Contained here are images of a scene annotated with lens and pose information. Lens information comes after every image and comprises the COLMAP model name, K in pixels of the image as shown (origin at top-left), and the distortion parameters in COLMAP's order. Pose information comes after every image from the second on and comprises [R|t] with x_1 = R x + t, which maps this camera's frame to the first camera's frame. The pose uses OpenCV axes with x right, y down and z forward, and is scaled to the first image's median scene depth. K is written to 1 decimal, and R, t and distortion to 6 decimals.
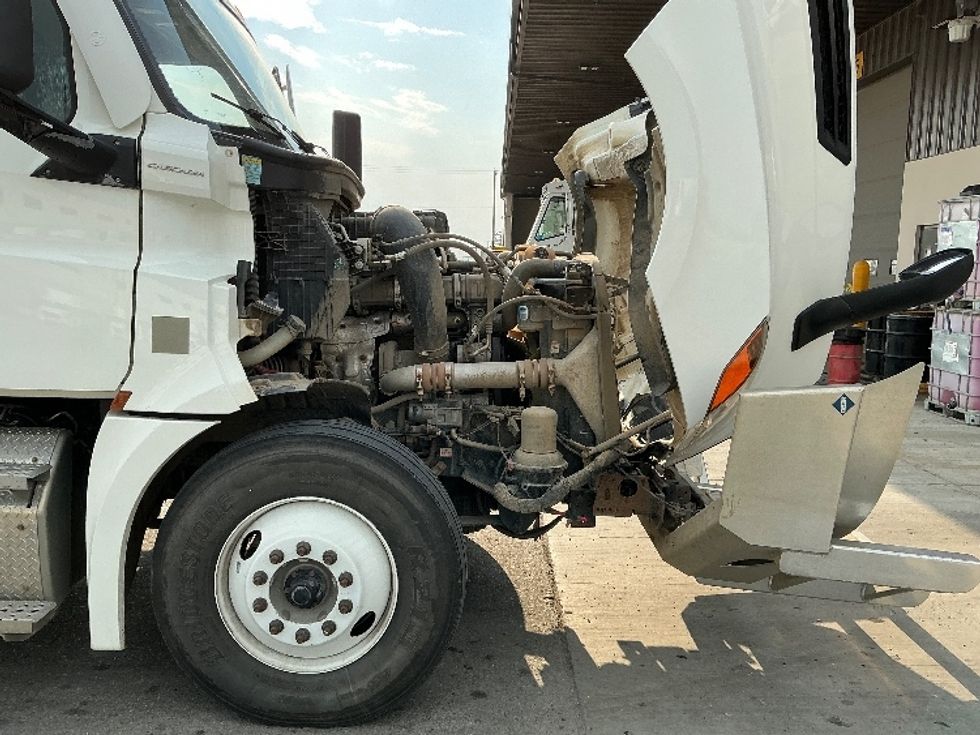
lens RADIAL K [[807.8, 0, 490.0], [0, 807.8, 367.5], [0, 0, 1]] dist [-0.006767, -0.005641]
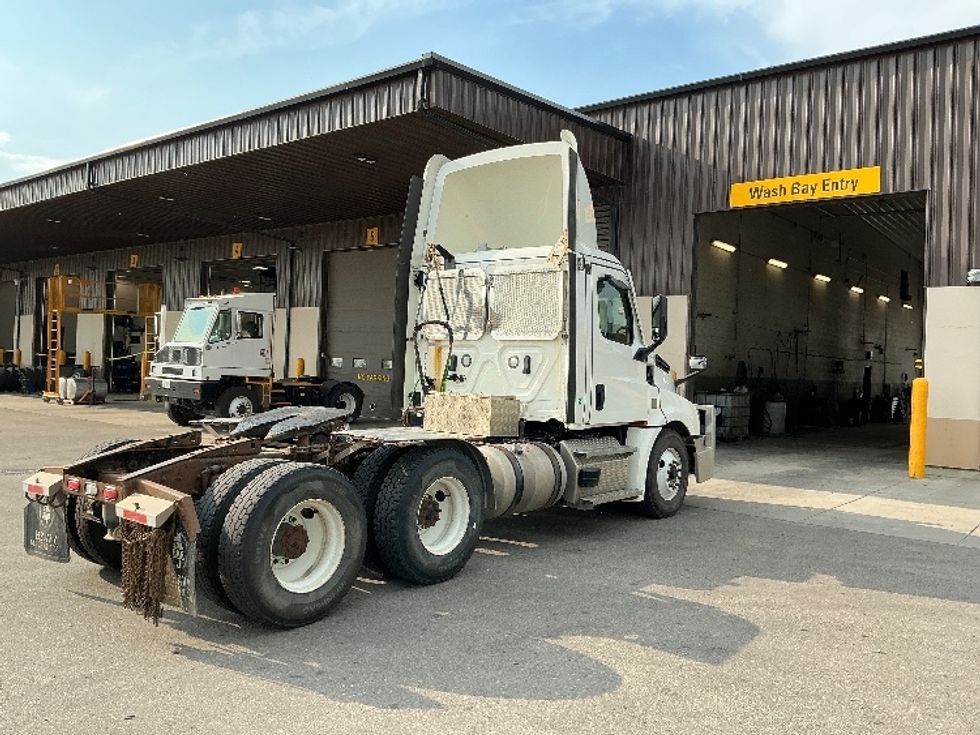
lens RADIAL K [[807.4, 0, 490.0], [0, 807.4, 367.5], [0, 0, 1]] dist [0.152777, -0.299457]
pose [[0.596581, 0.004361, 0.802541, -3.604730], [0.074898, 0.995318, -0.061086, -0.035960], [-0.799050, 0.096552, 0.593461, -0.542850]]
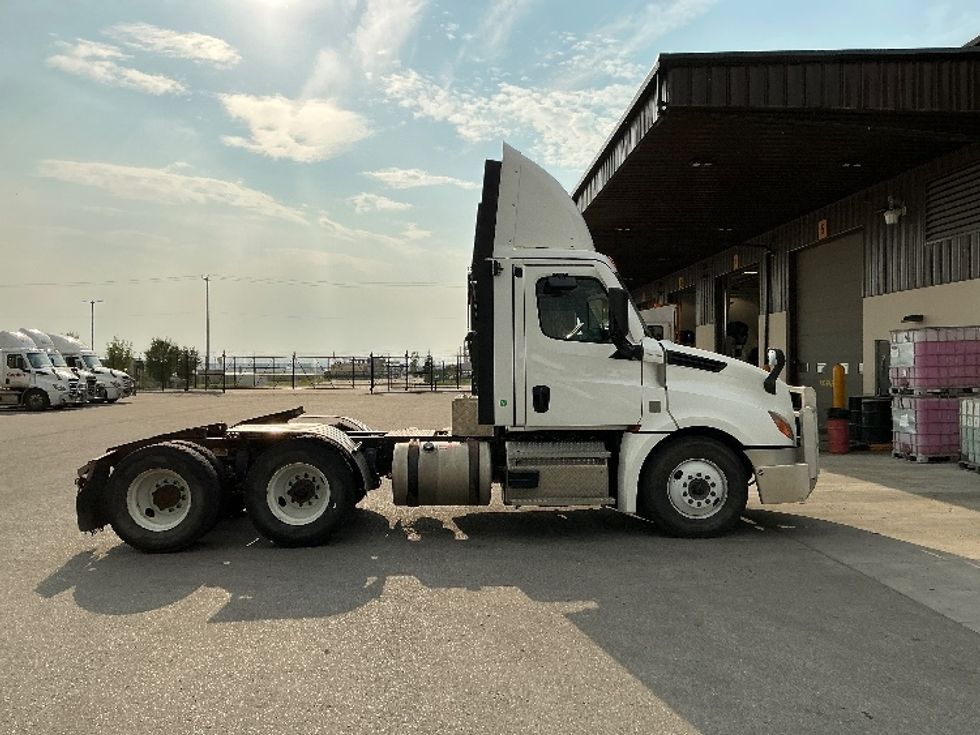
lens RADIAL K [[807.4, 0, 490.0], [0, 807.4, 367.5], [0, 0, 1]] dist [0.152777, -0.299457]
pose [[0.998301, -0.026617, 0.051839, -1.166146], [0.032922, 0.991632, -0.124826, 0.178557], [-0.048083, 0.126321, 0.990823, -2.083587]]
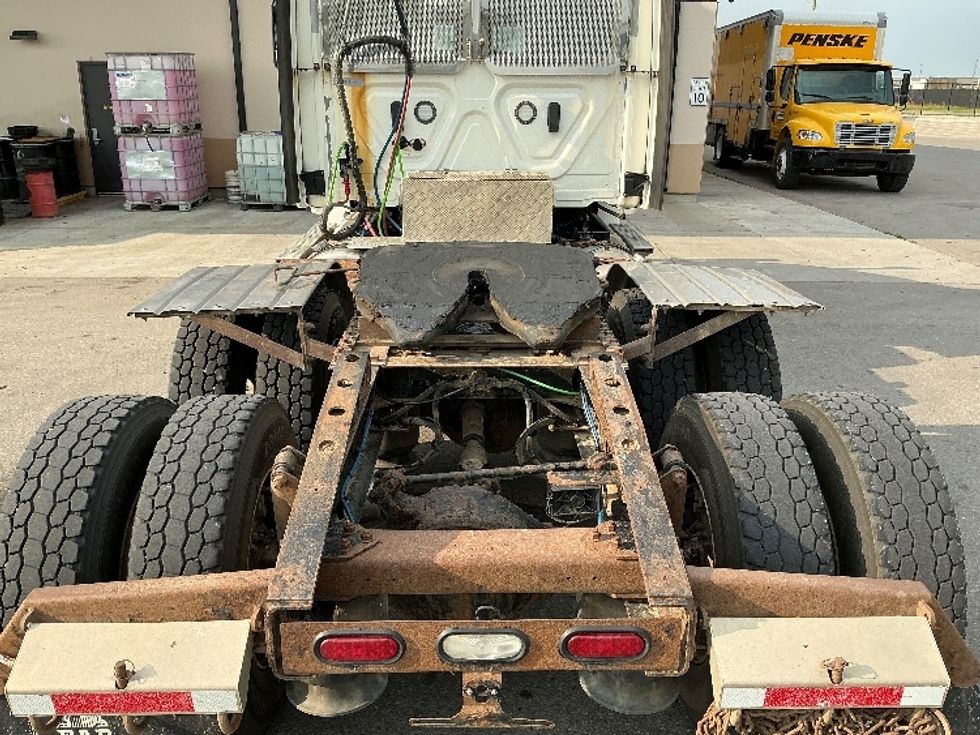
lens RADIAL K [[807.4, 0, 490.0], [0, 807.4, 367.5], [0, 0, 1]] dist [0.152777, -0.299457]
pose [[-0.037326, -0.335794, 0.941195, -3.081406], [0.116691, 0.933944, 0.337835, -0.344699], [-0.992467, 0.122439, 0.004324, 1.395906]]
